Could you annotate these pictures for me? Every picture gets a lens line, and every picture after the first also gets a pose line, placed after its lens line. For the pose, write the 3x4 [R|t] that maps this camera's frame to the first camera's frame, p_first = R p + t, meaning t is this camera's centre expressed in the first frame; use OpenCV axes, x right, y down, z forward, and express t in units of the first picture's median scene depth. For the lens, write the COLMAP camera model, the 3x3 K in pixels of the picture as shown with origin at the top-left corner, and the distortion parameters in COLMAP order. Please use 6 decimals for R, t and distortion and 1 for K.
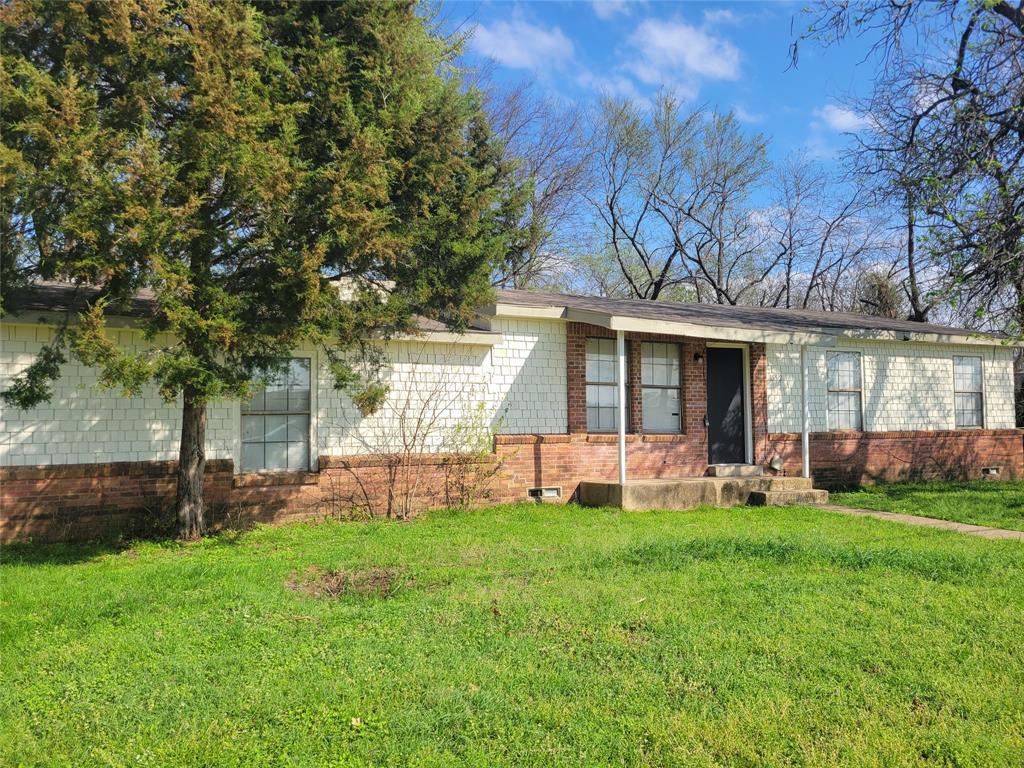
lens RADIAL K [[759.5, 0, 510.8], [0, 759.5, 382.3], [0, 0, 1]] dist [0.037131, 0.005267]
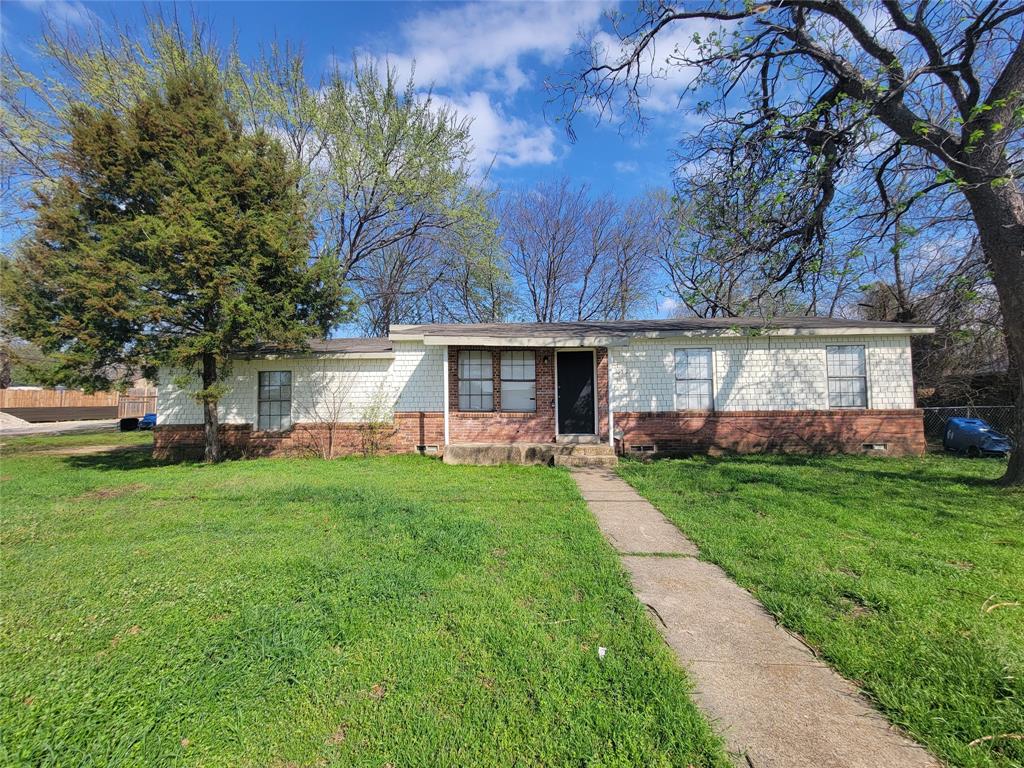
lens RADIAL K [[417.1, 0, 511.7], [0, 417.1, 386.7], [0, 0, 1]] dist [-0.000504, 0.000009]
pose [[0.881289, -0.017842, -0.472241, 0.532793], [0.027120, 0.999550, 0.012847, 0.006724], [0.471799, -0.024129, 0.881376, 0.263323]]
